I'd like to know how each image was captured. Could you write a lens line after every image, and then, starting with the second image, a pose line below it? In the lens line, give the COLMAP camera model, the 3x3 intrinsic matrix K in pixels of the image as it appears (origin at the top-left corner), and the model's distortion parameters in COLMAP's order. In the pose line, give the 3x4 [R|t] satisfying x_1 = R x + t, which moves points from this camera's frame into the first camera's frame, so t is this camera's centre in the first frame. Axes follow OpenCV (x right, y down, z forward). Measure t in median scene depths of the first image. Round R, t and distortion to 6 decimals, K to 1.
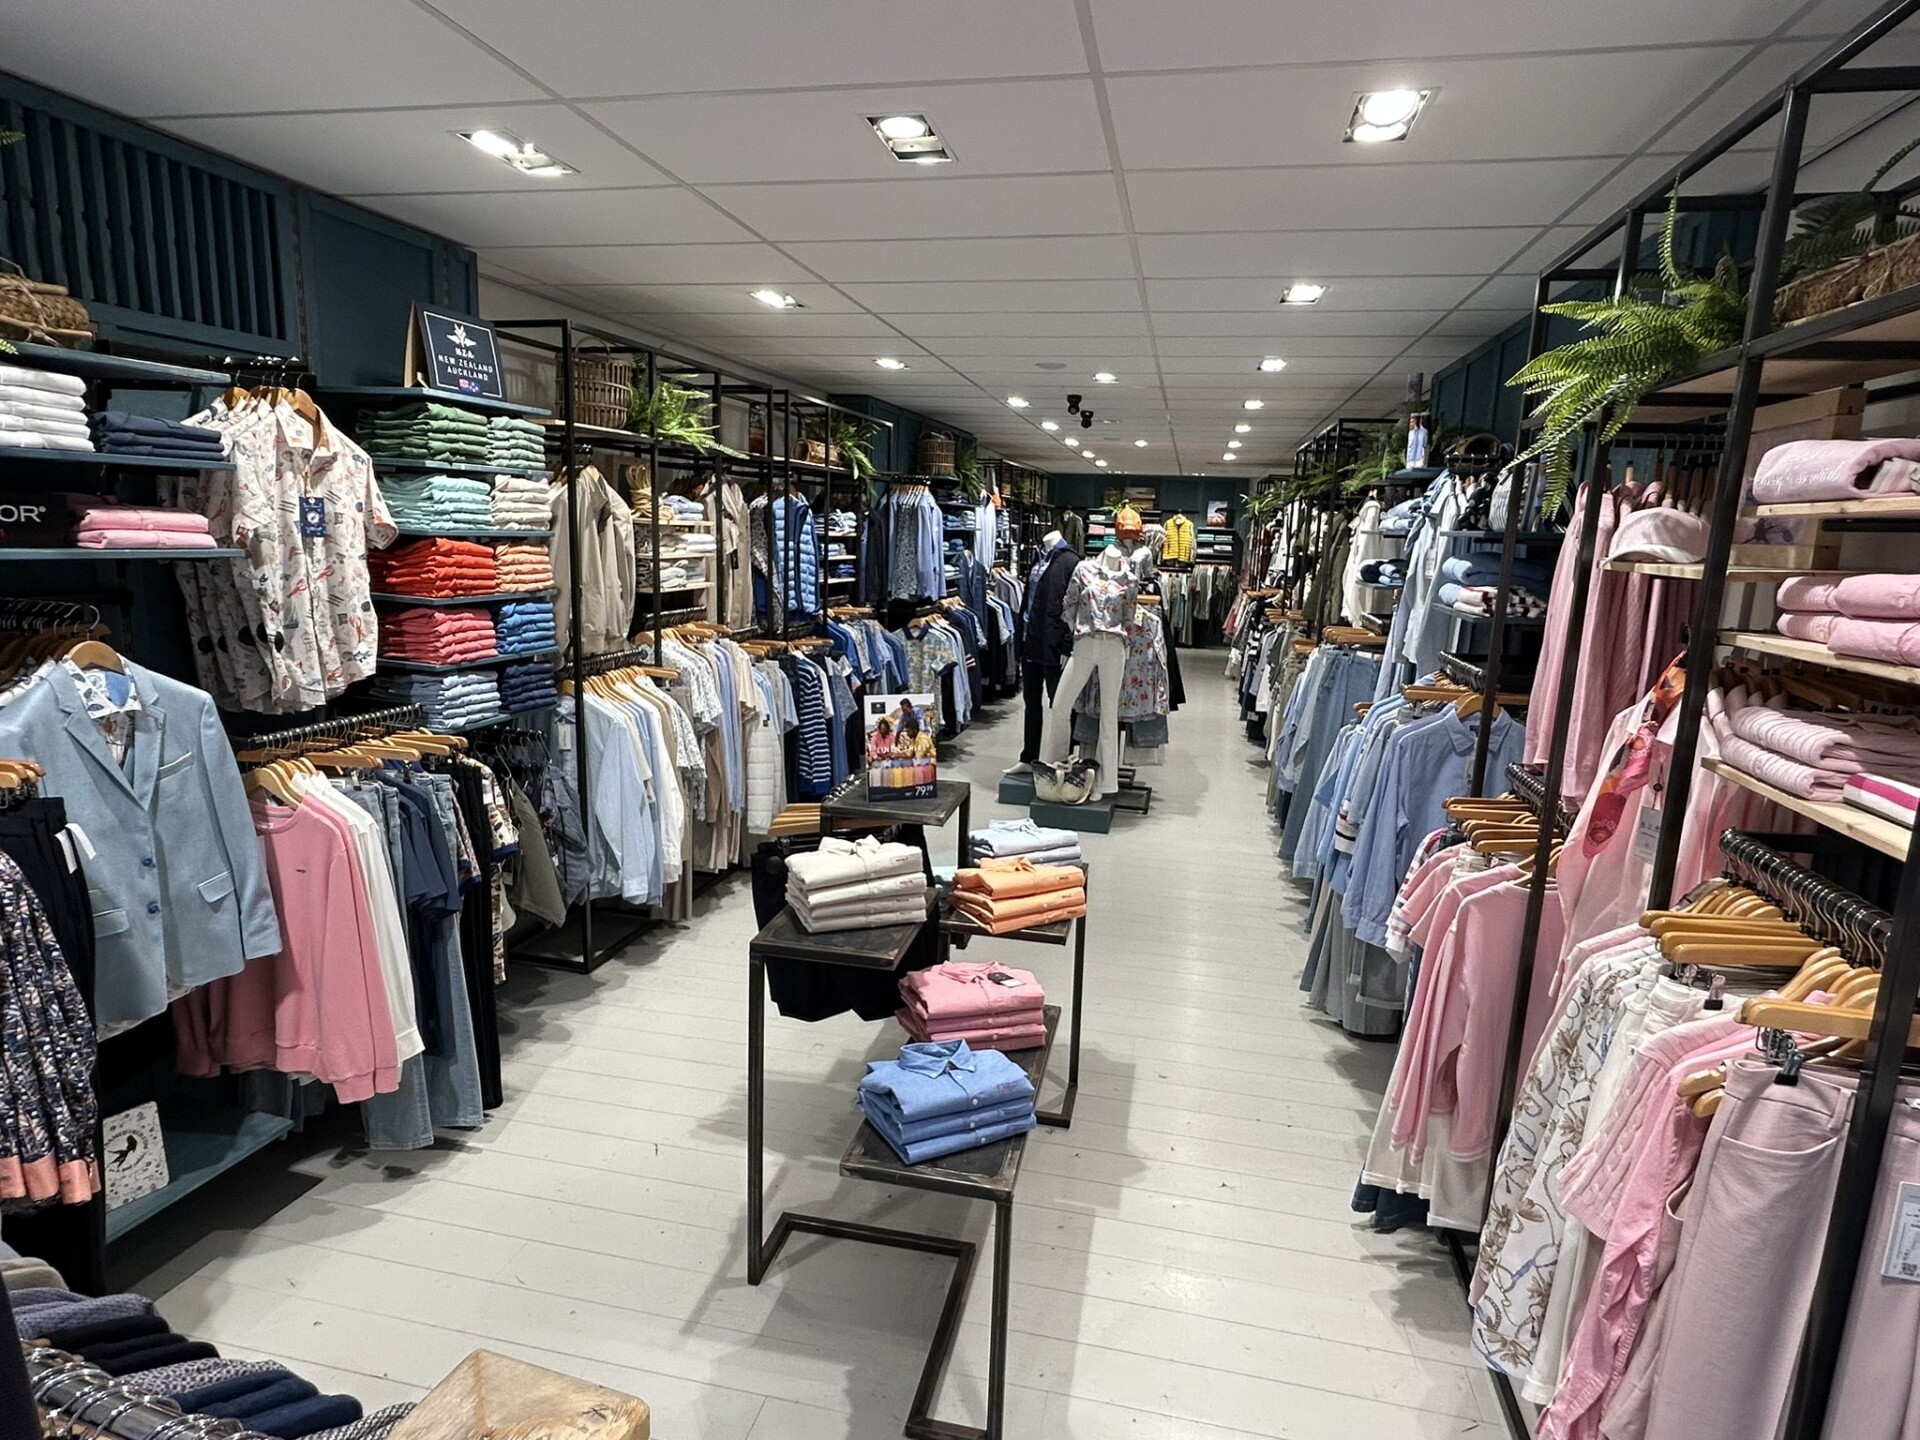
lens RADIAL K [[1044.9, 0, 960.2], [0, 1044.9, 718.5], [0, 0, 1]] dist [0.041701, 0.000356]
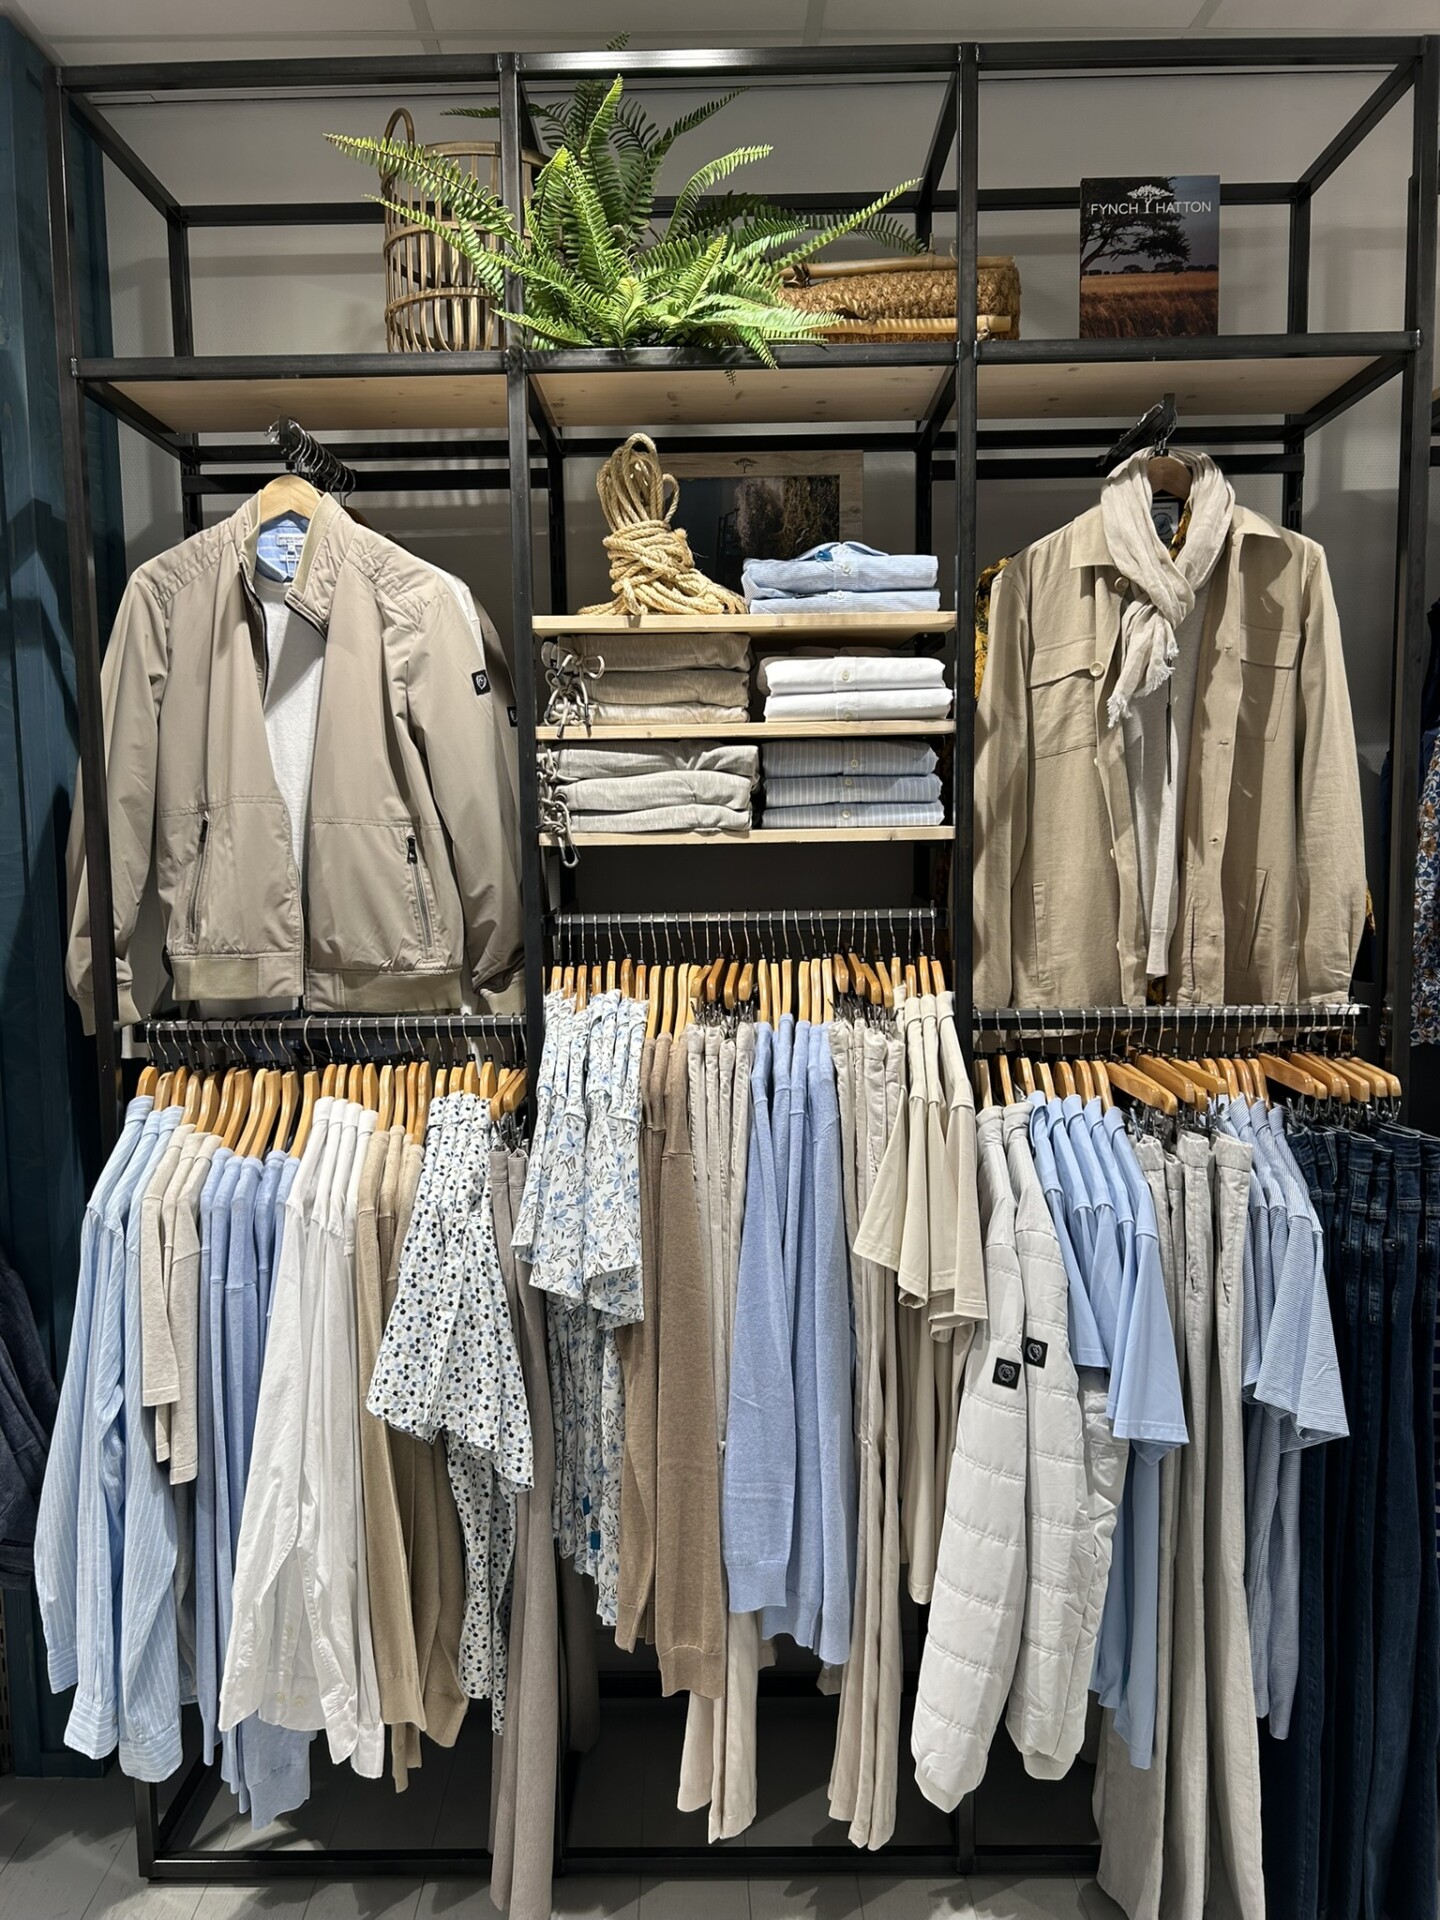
lens RADIAL K [[1461.6, 0, 719.0], [0, 1461.6, 949.1], [0, 0, 1]] dist [0.011958, -0.016517]
pose [[0.193952, 0.043212, -0.980059, 0.118575], [-0.163185, 0.986532, 0.011204, -0.078451], [0.967343, 0.157758, 0.198391, 0.740108]]
